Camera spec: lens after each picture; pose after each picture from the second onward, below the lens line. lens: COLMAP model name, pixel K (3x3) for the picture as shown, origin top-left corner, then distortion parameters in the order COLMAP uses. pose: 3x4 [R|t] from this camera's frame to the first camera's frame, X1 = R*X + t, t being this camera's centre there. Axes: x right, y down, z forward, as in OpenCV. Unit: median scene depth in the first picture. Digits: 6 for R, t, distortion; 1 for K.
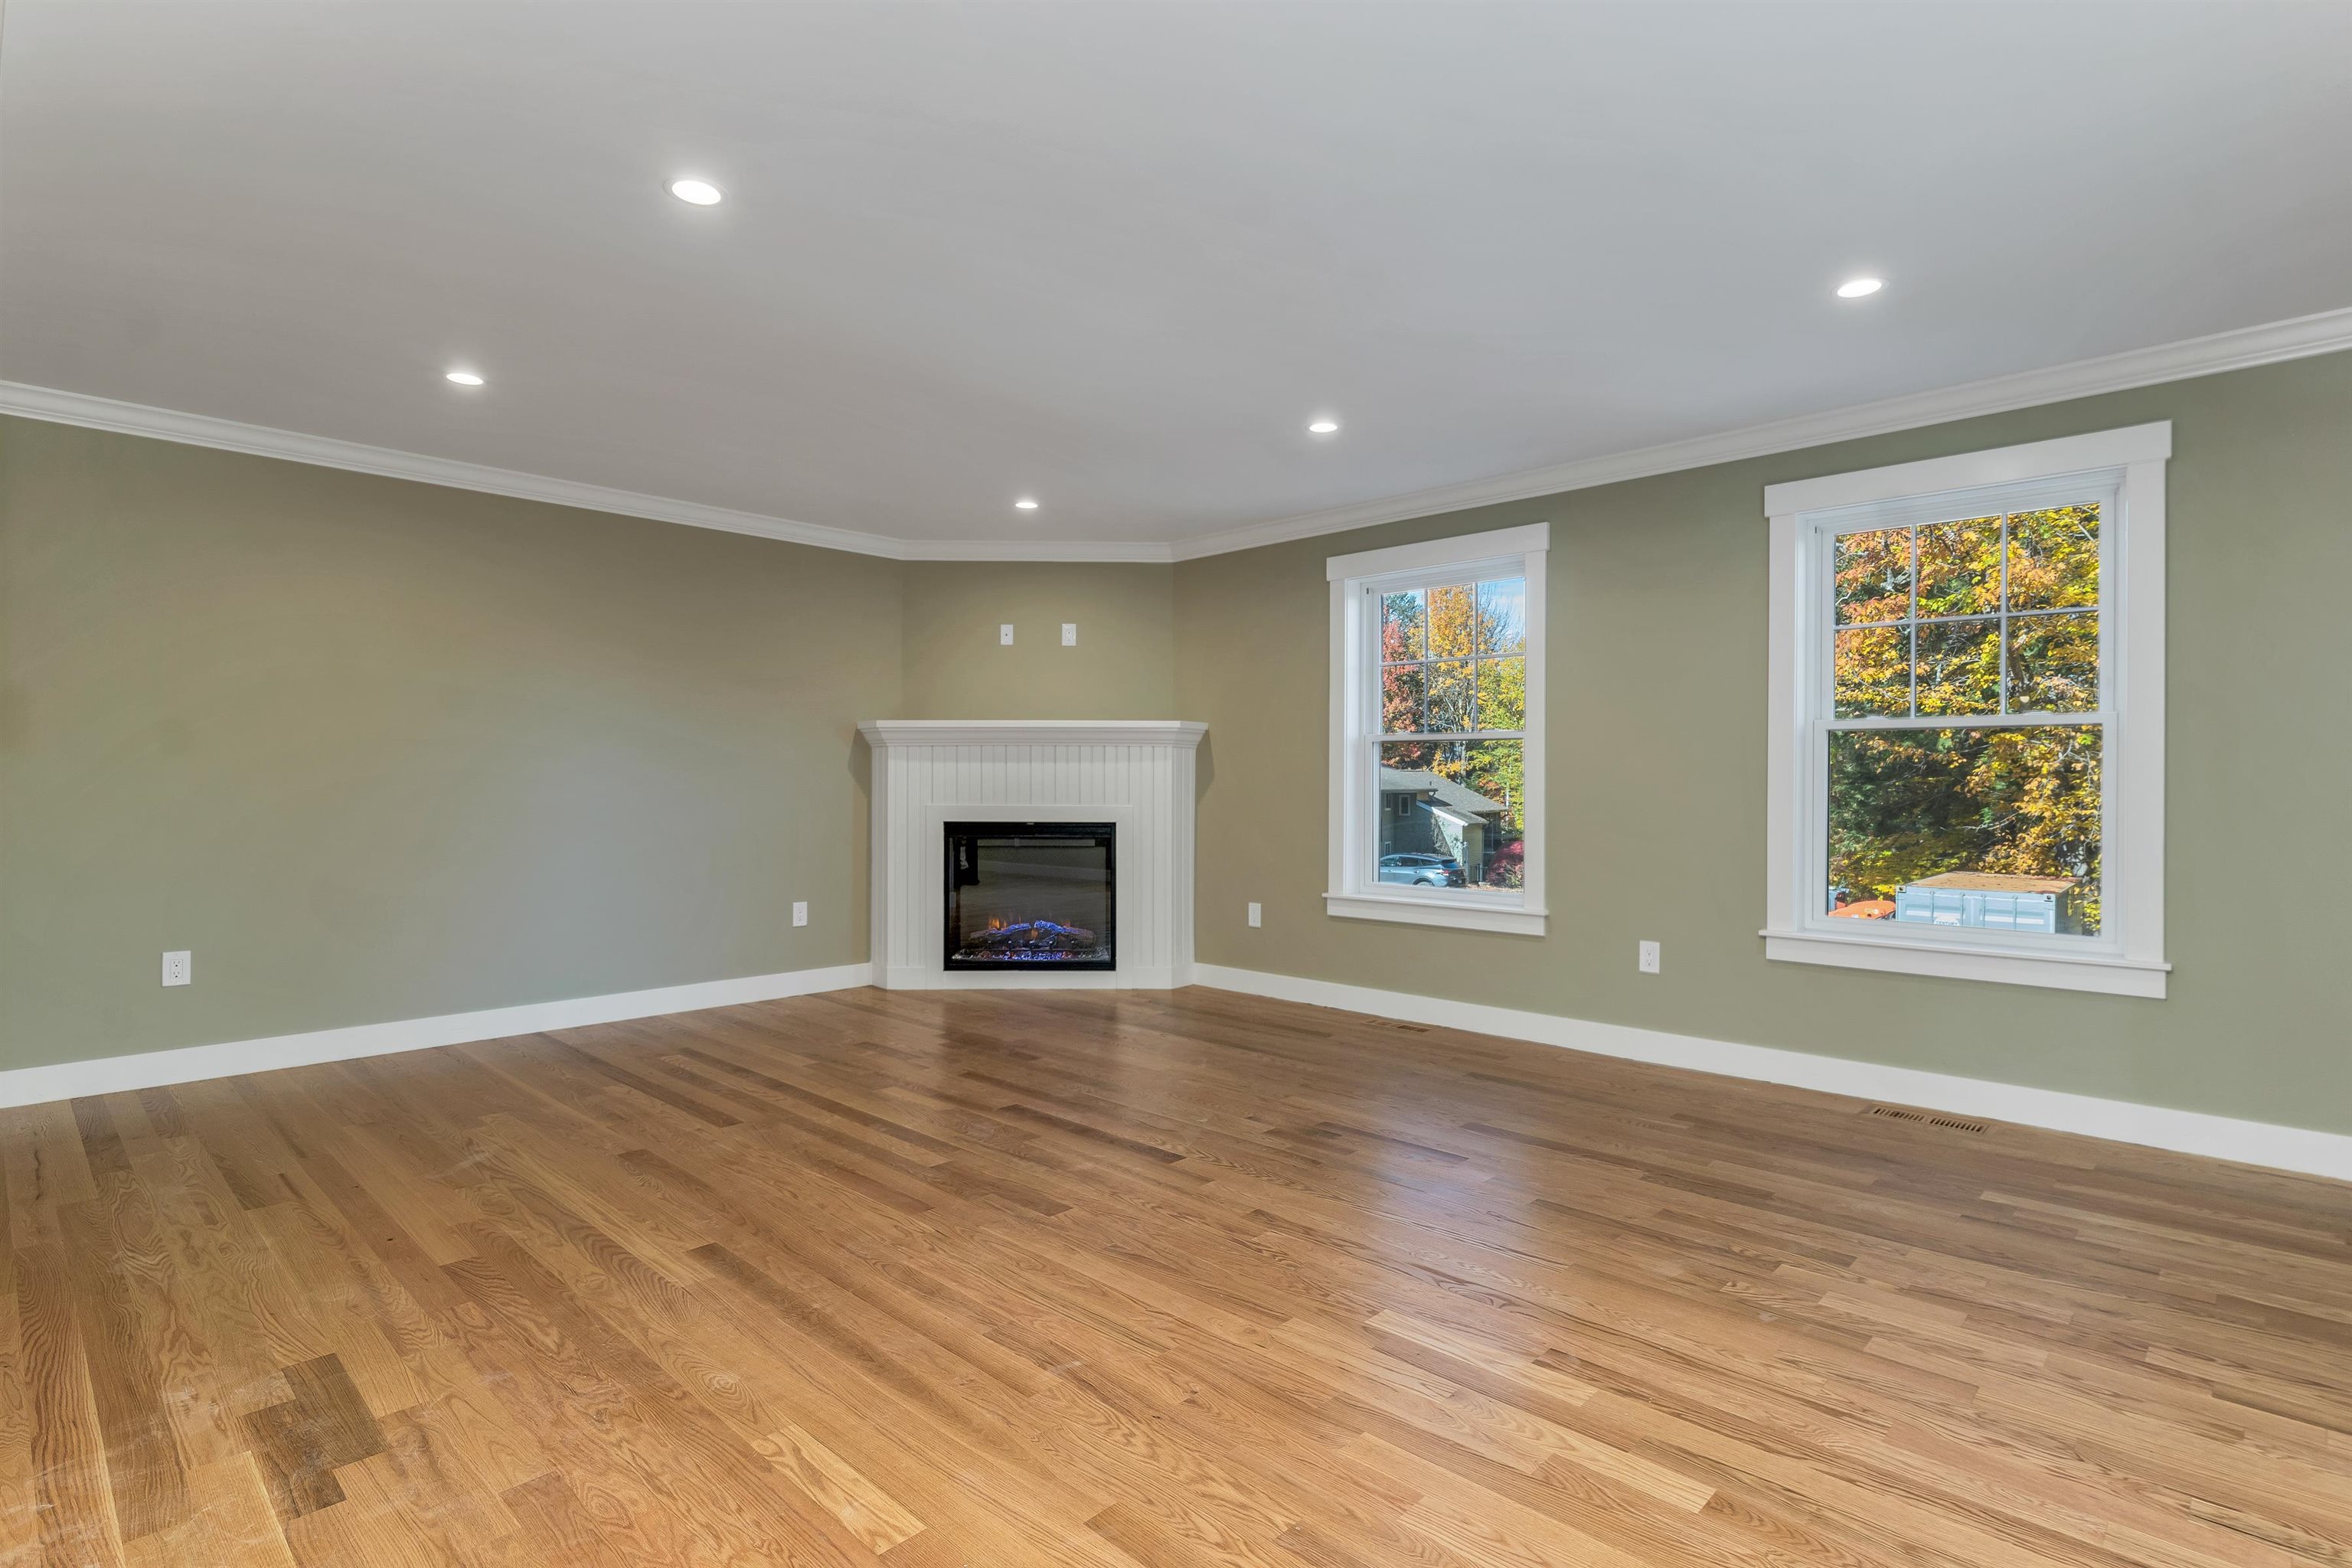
lens RADIAL K [[1143.3, 0, 1173.8], [0, 1143.3, 822.6], [0, 0, 1]] dist [-0.001733, -0.000416]
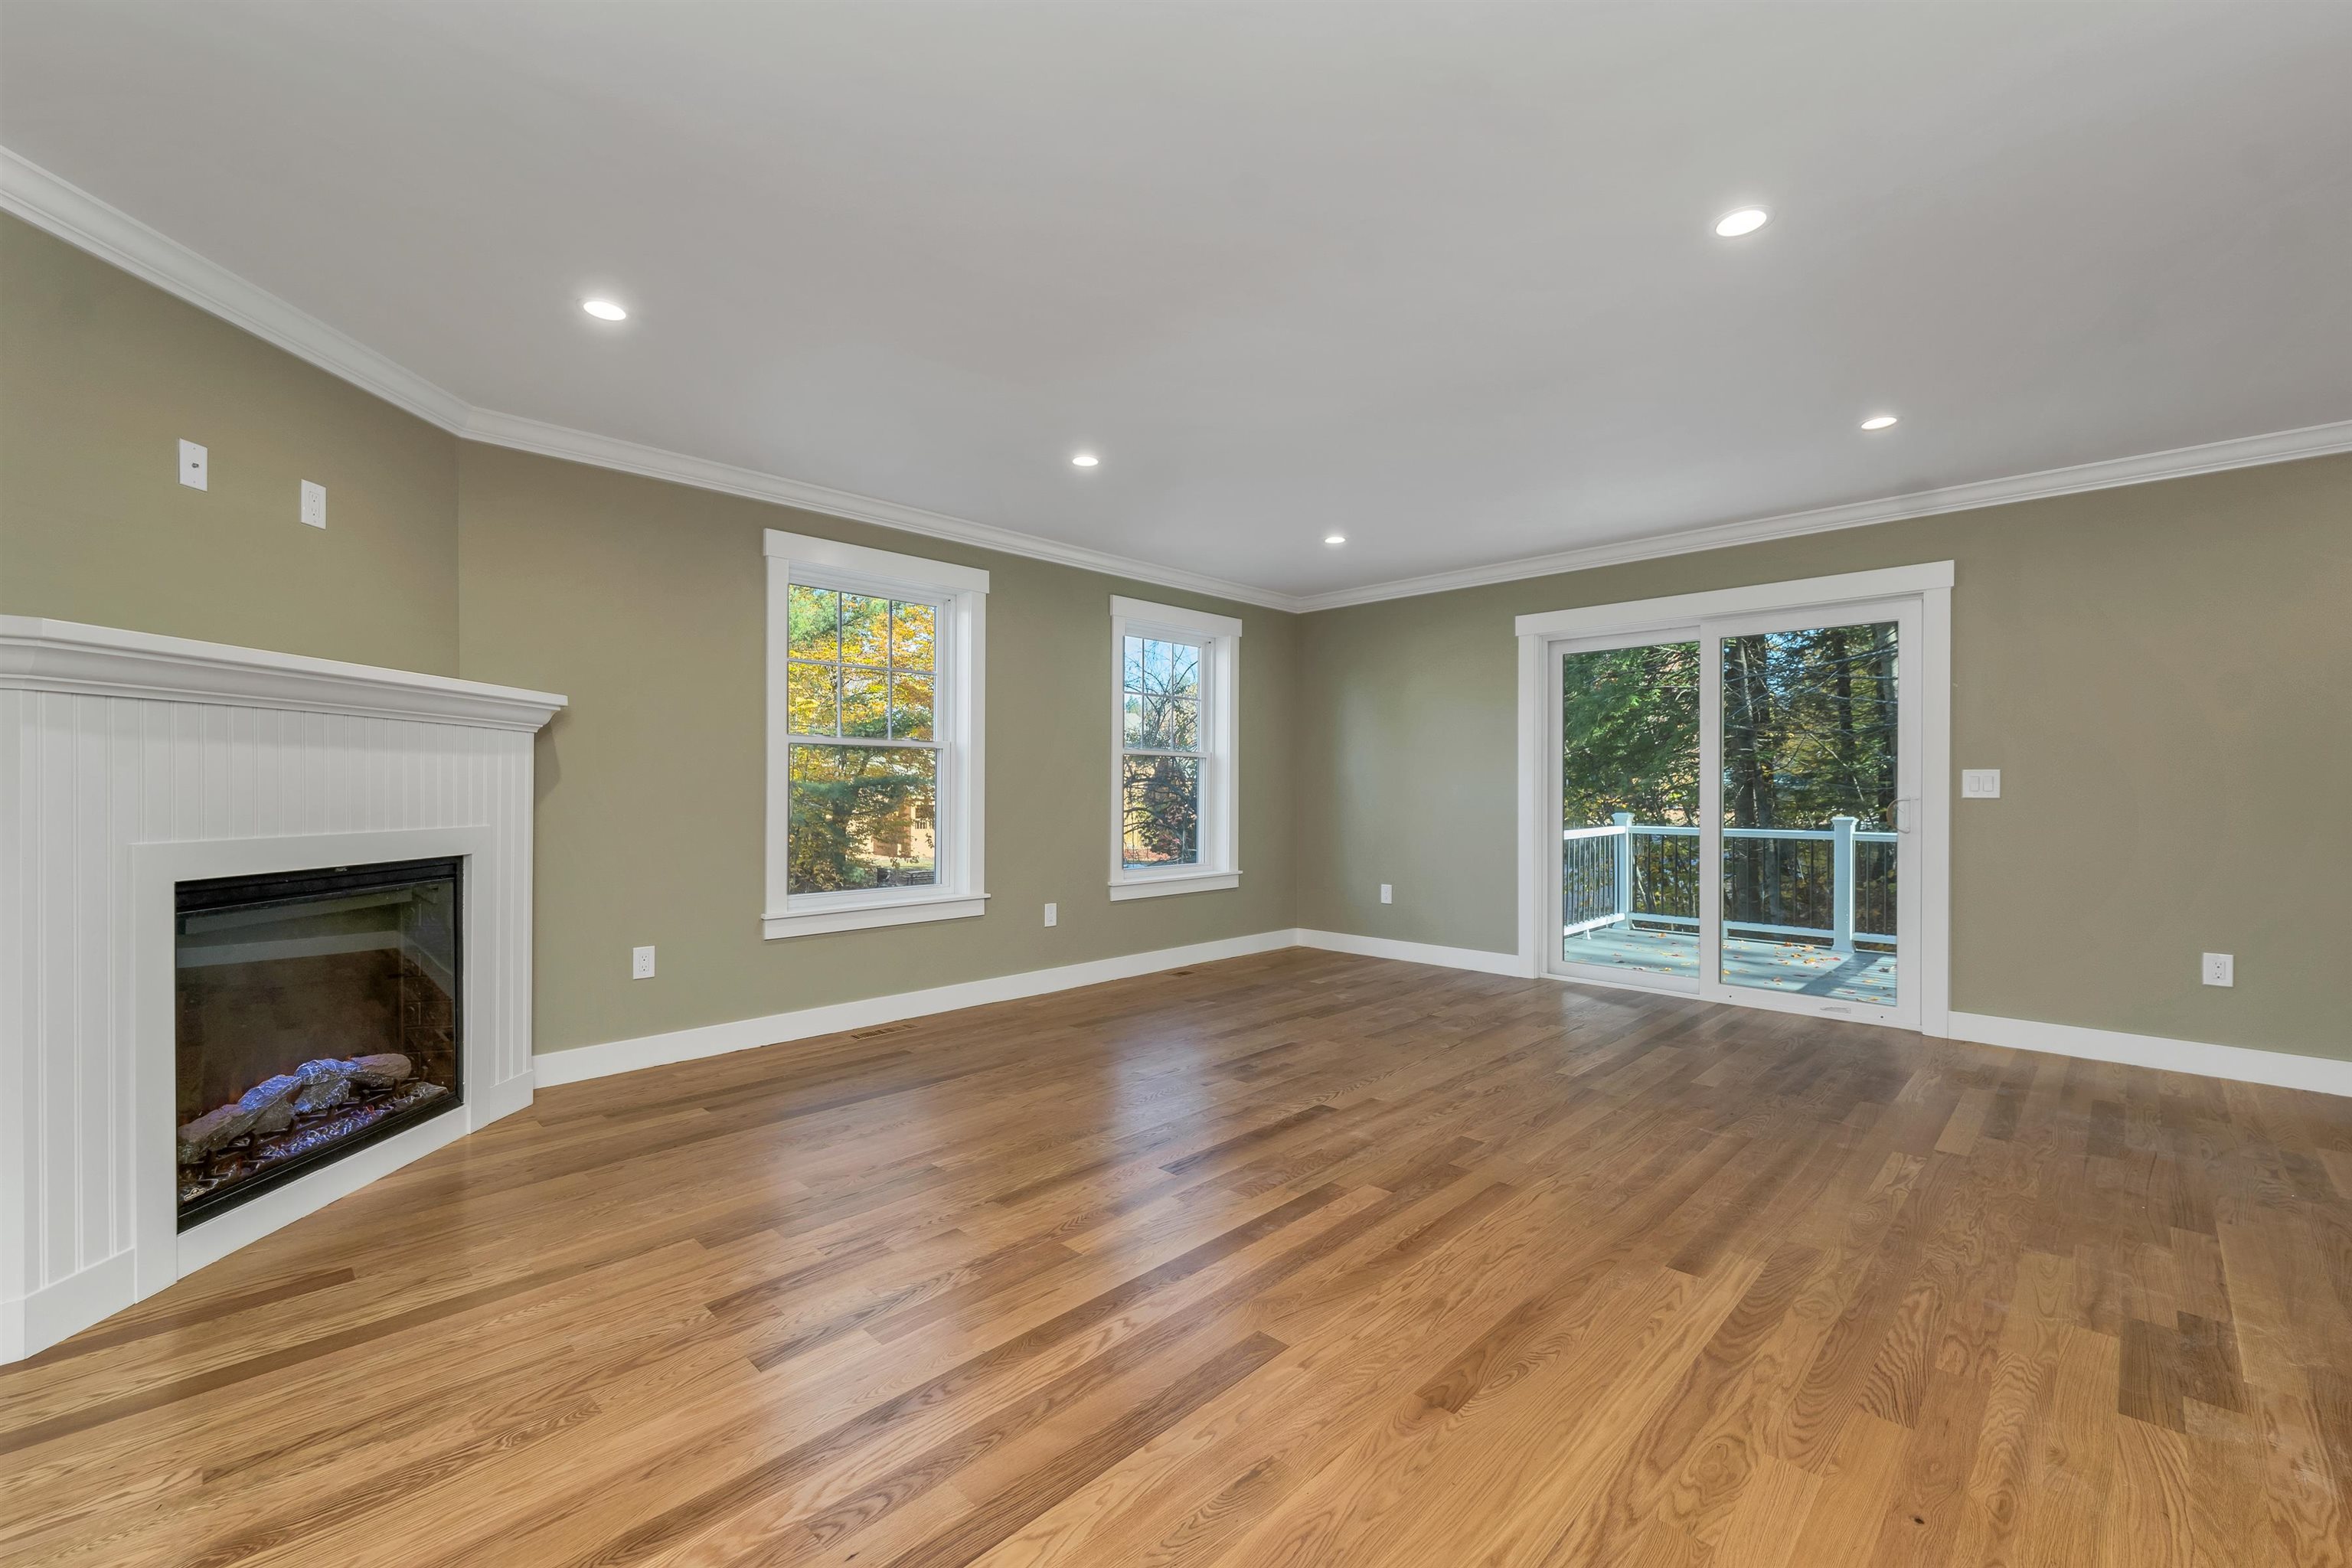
lens RADIAL K [[976.5, 0, 1170.3], [0, 976.5, 789.9], [0, 0, 1]] dist [0.000128, -0.001088]
pose [[0.016535, -0.004829, 0.999852, -1.096342], [0.035484, 0.999361, 0.004240, -0.044343], [-0.999233, 0.035409, 0.016696, 1.242214]]
